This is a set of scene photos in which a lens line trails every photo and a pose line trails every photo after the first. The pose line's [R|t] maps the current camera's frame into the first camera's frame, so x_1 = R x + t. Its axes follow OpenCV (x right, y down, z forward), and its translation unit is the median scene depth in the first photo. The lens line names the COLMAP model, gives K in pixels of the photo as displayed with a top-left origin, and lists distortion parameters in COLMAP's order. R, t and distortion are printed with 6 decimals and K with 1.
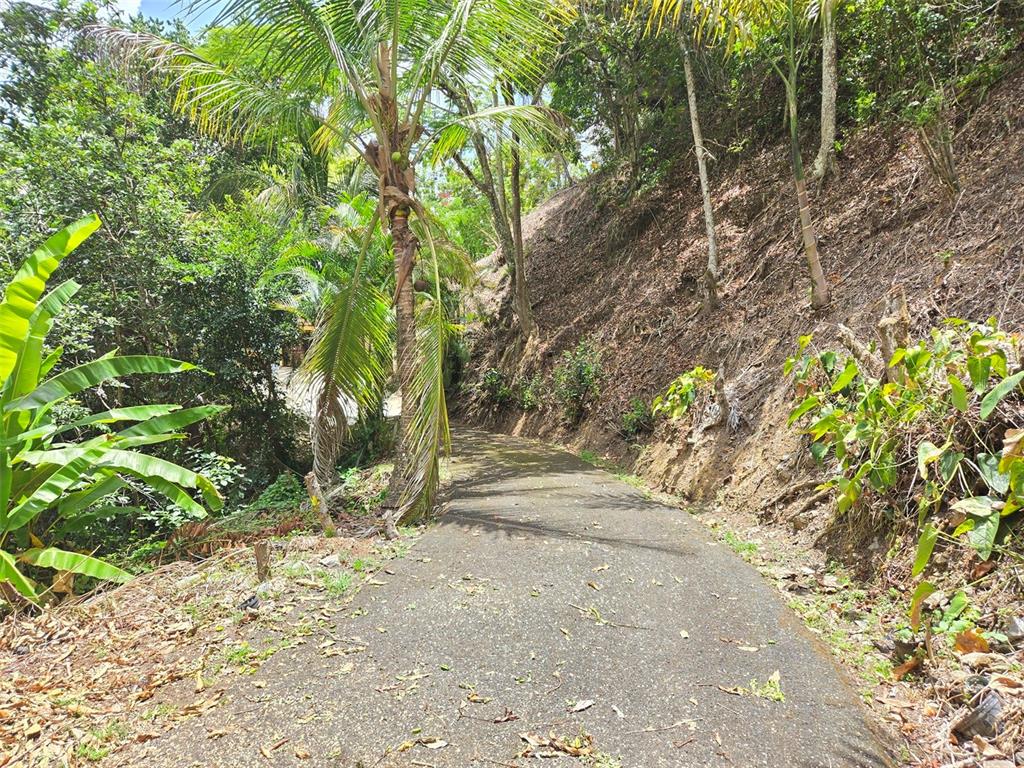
lens RADIAL K [[682.8, 0, 512.9], [0, 682.8, 387.4], [0, 0, 1]] dist [0.073308, -0.056939]
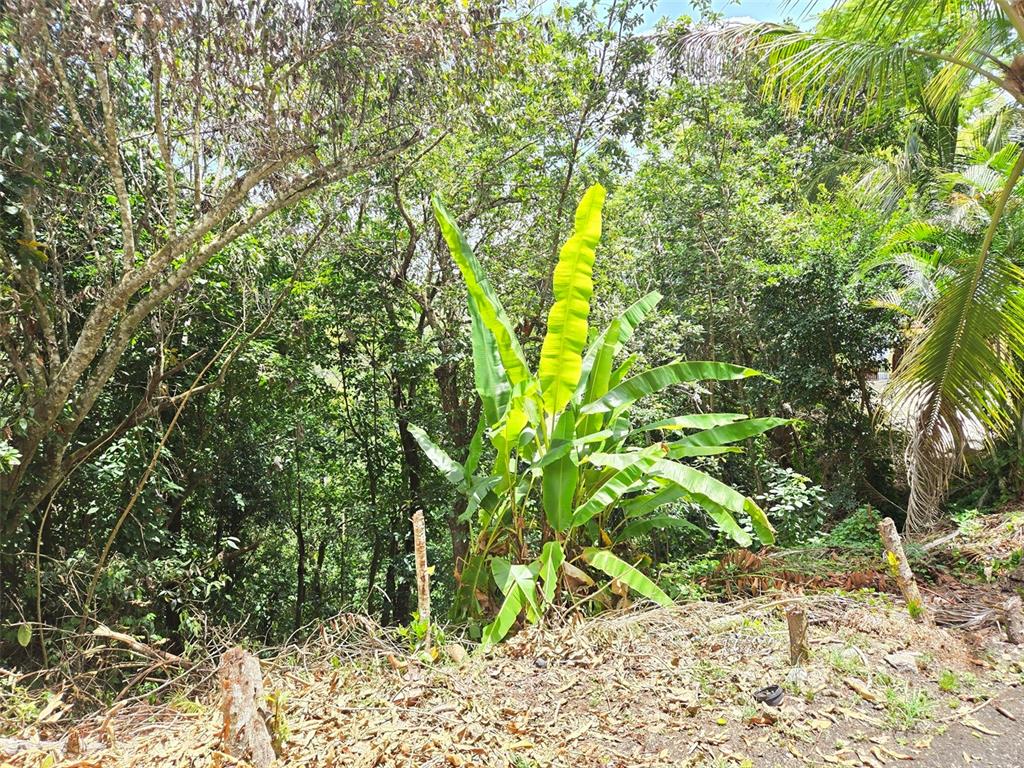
lens RADIAL K [[682.8, 0, 512.9], [0, 682.8, 387.4], [0, 0, 1]] dist [0.073308, -0.056939]
pose [[0.673937, 0.025772, -0.738339, -0.013245], [-0.034325, 0.999404, 0.003555, -0.004083], [0.737991, 0.022948, 0.674421, 0.144515]]
